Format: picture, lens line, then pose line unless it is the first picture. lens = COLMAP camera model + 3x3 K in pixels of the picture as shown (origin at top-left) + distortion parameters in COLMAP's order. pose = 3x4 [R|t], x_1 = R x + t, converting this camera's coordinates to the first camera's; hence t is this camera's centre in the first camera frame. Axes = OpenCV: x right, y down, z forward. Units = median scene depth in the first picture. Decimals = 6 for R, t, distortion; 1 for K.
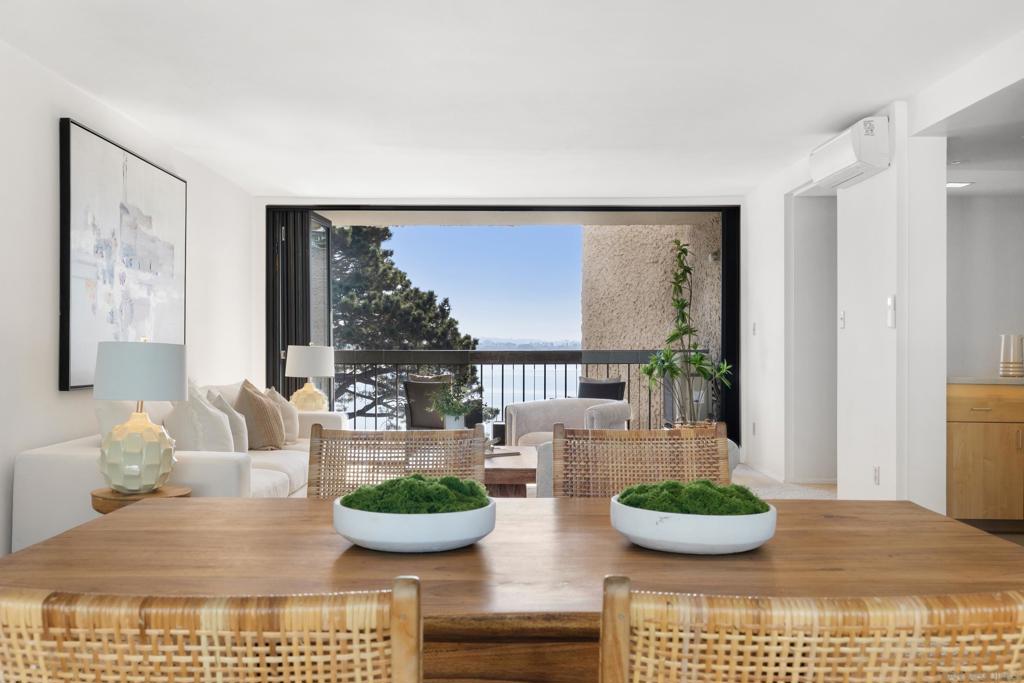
lens RADIAL K [[999.3, 0, 507.9], [0, 999.3, 342.5], [0, 0, 1]] dist [0.009307, 0.011278]
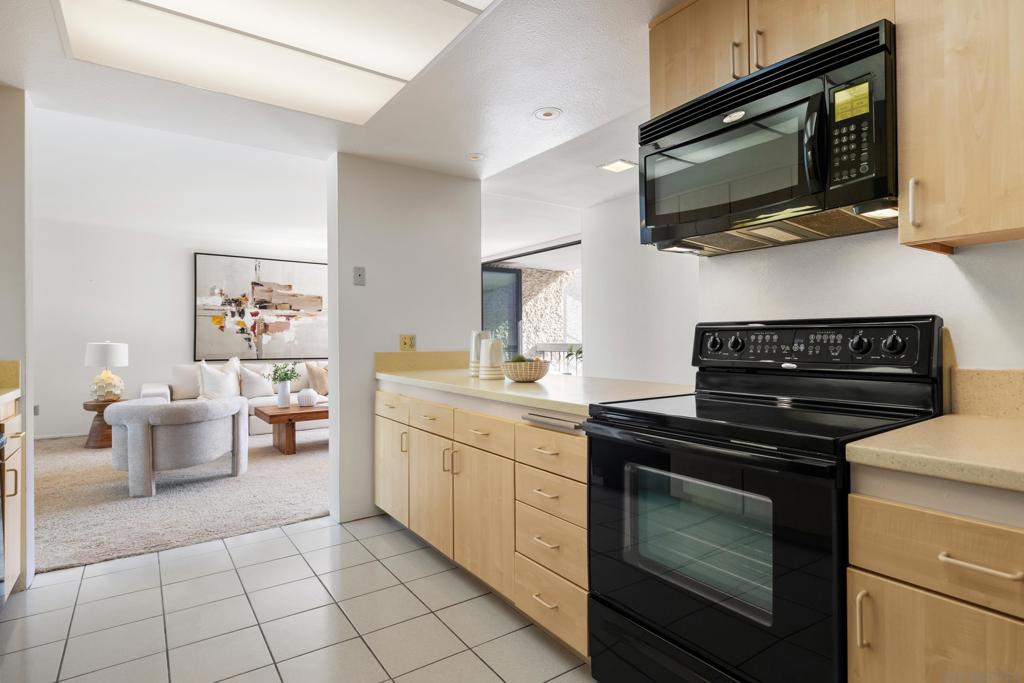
lens RADIAL K [[531.8, 0, 515.3], [0, 531.8, 337.5], [0, 0, 1]] dist [0.001671, -0.000753]
pose [[0.579484, -0.007595, -0.814948, 0.593314], [0.008802, 0.999957, -0.003060, -0.000313], [0.814936, -0.005400, 0.579526, 0.471378]]
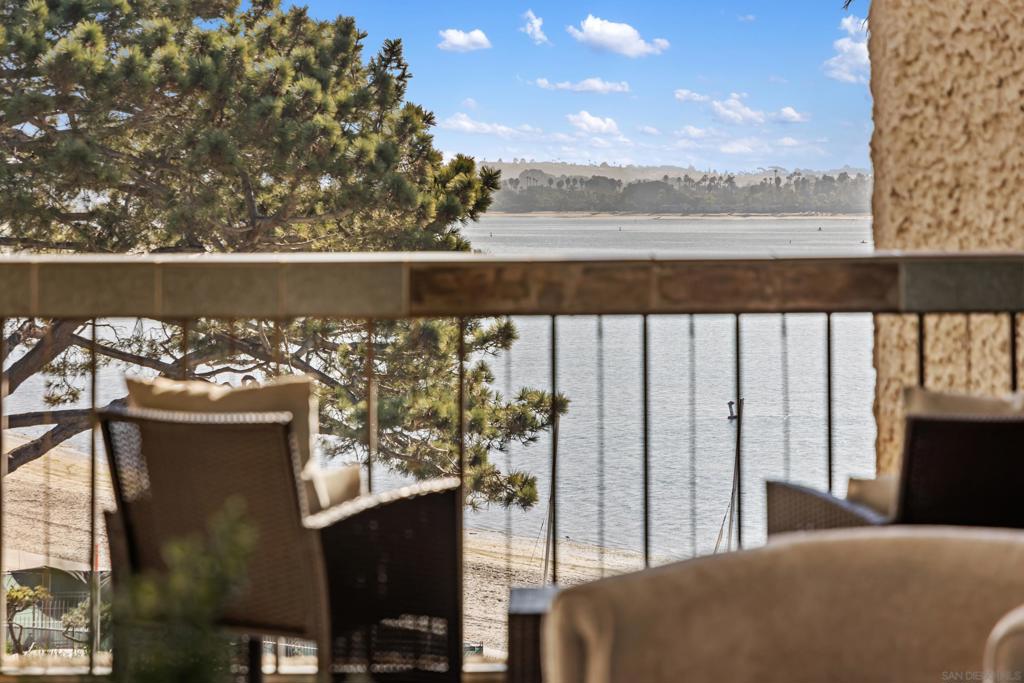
lens RADIAL K [[3043.4, 0, 512.0], [0, 3043.4, 341.5], [0, 0, 1]] dist [-0.177129, -1.779314]
pose [[0.999617, -0.003485, -0.027436, 0.004784], [0.004968, 0.998518, 0.054192, -0.011349], [0.027207, -0.054308, 0.998154, 0.337581]]
